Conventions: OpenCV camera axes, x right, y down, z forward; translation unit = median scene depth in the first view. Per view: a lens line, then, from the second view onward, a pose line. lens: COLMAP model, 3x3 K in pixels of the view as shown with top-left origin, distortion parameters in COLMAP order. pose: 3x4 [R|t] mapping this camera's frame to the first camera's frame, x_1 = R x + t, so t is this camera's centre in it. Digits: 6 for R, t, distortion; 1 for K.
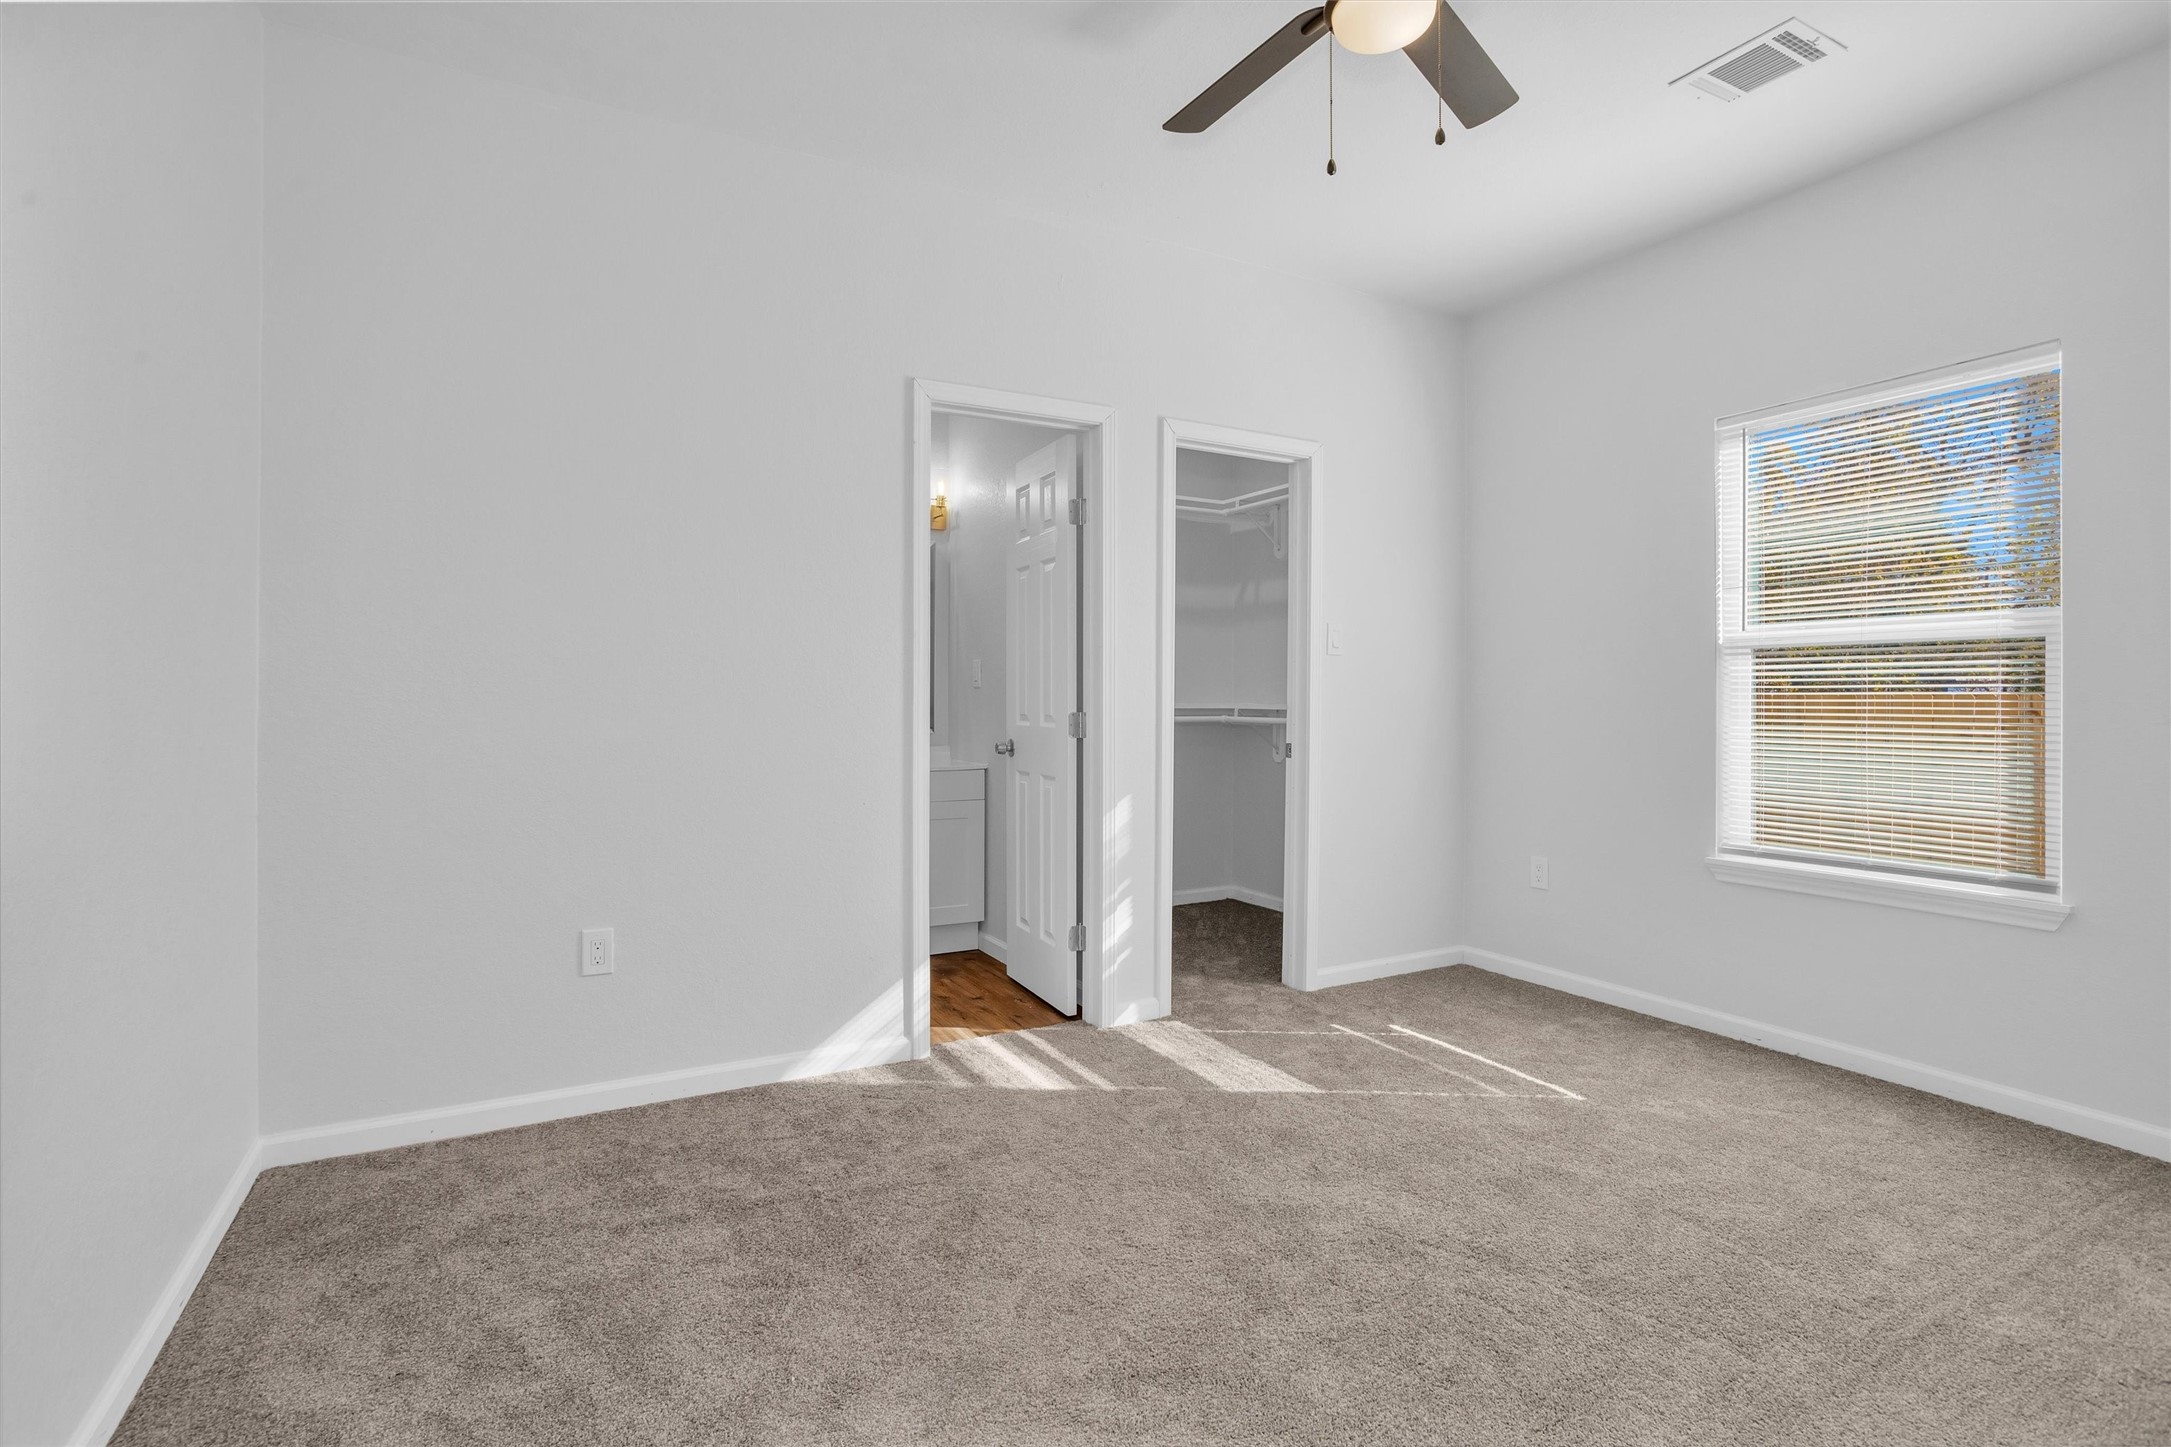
lens RADIAL K [[1047.6, 0, 1083.6], [0, 1047.6, 708.6], [0, 0, 1]] dist [0.000893, 0.001284]
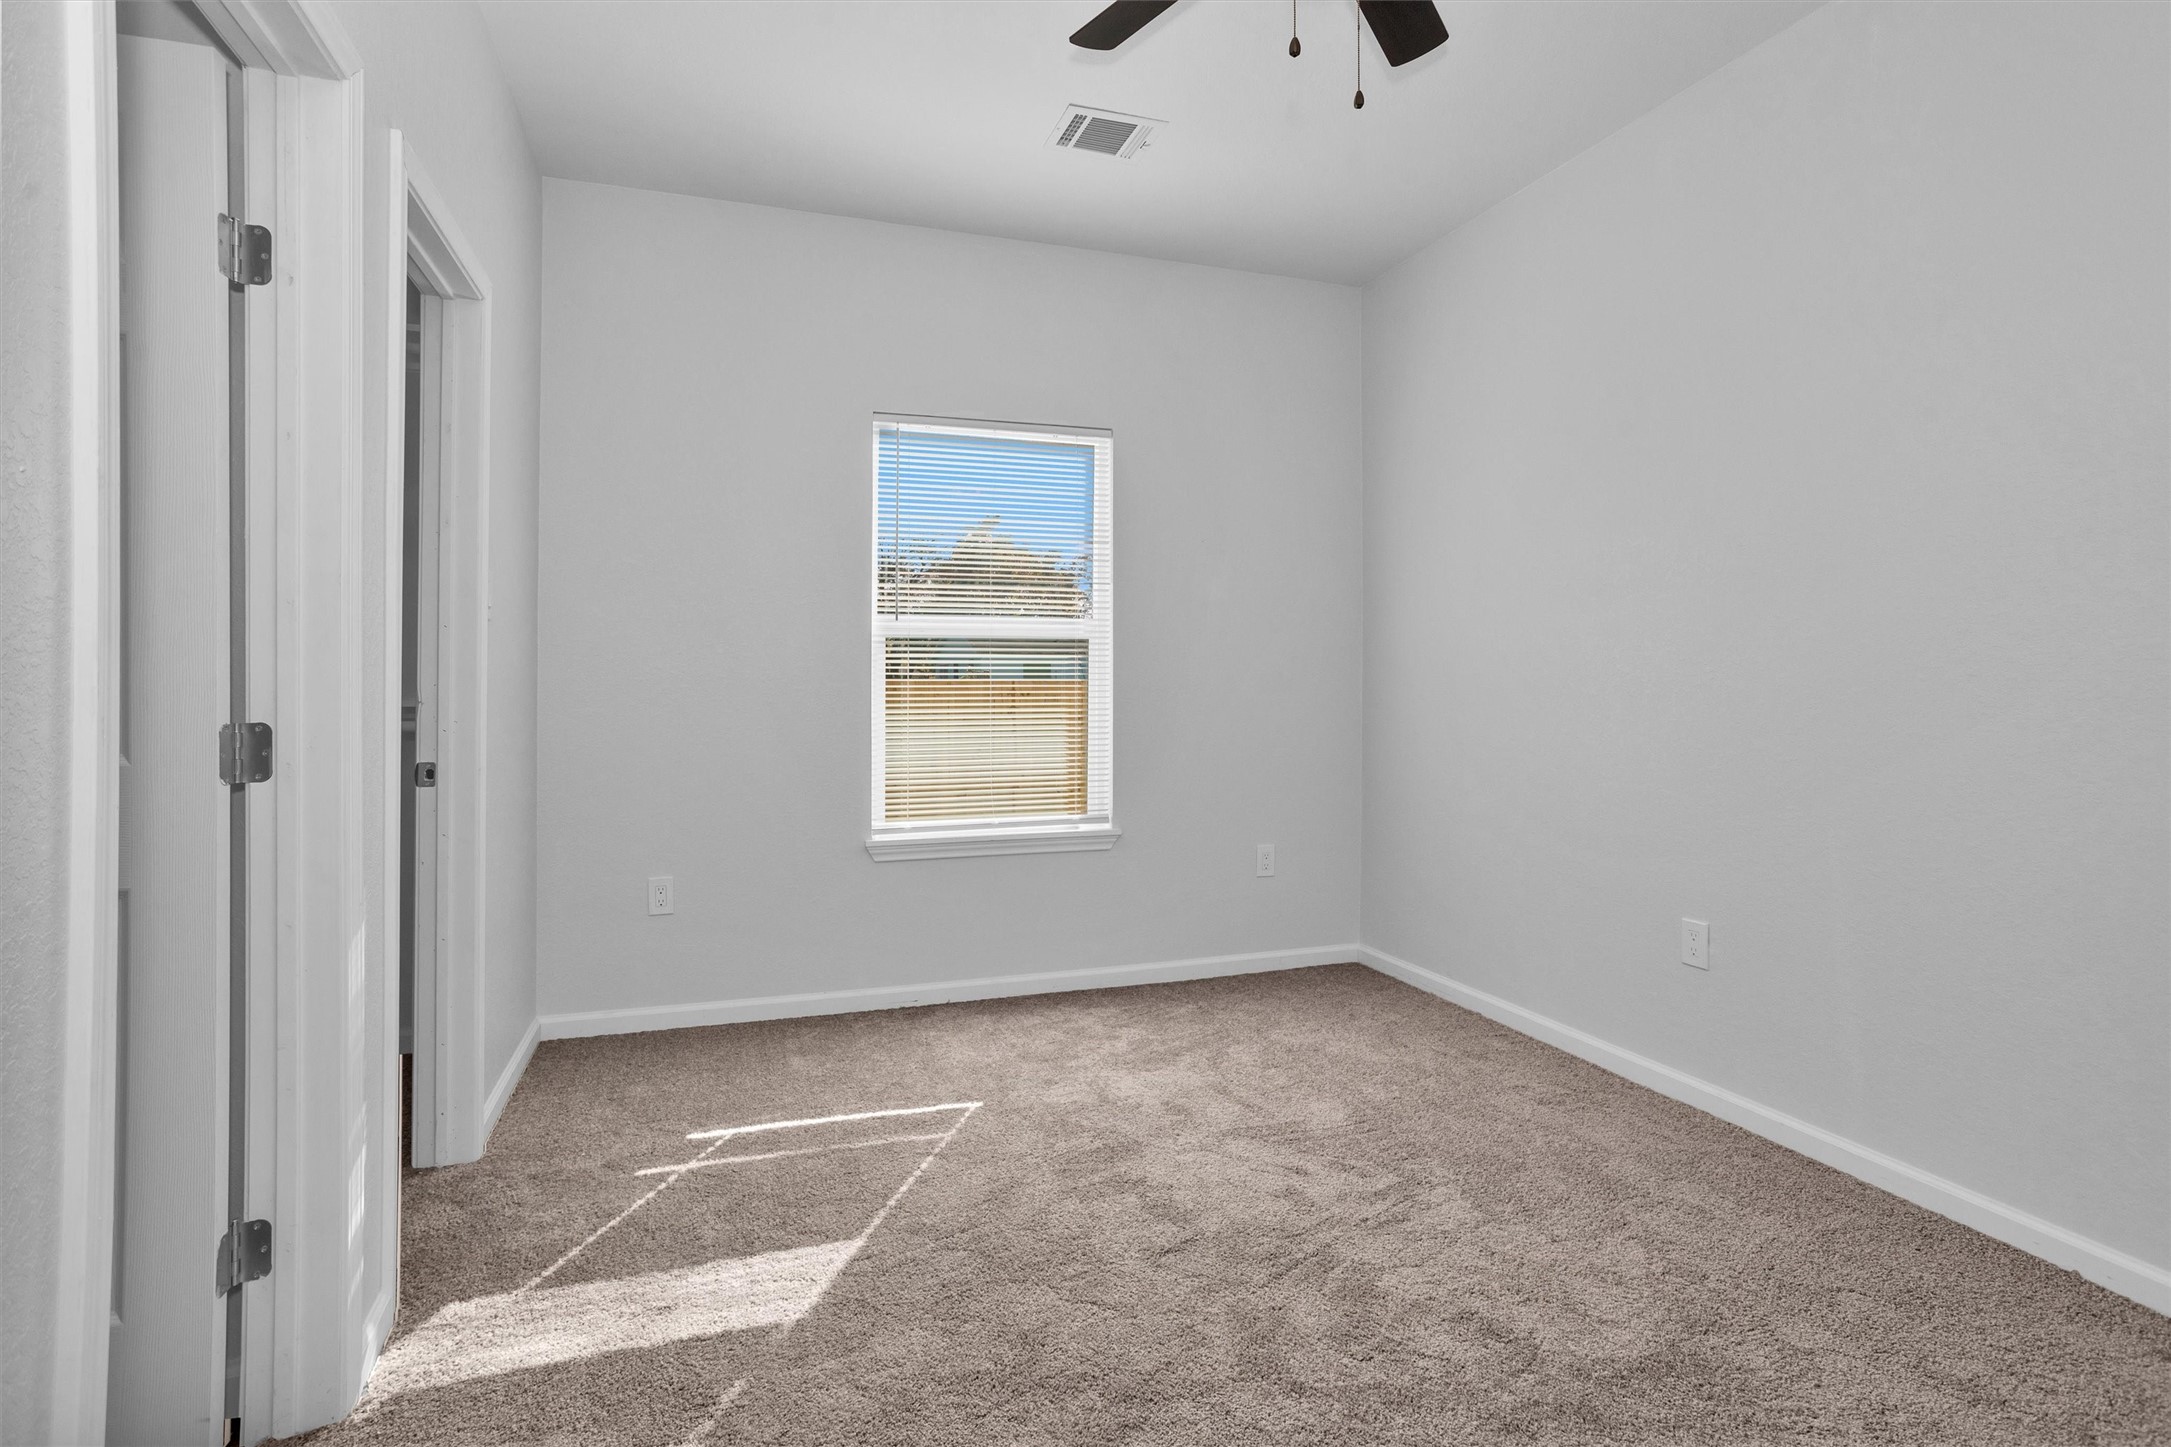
lens RADIAL K [[1047.6, 0, 1079.4], [0, 1047.6, 727.5], [0, 0, 1]] dist [0.000893, 0.001284]
pose [[0.194633, -0.044043, 0.979887, -0.382325], [0.009078, 0.999030, 0.043100, -0.010727], [-0.980834, 0.000507, 0.194844, 0.642285]]
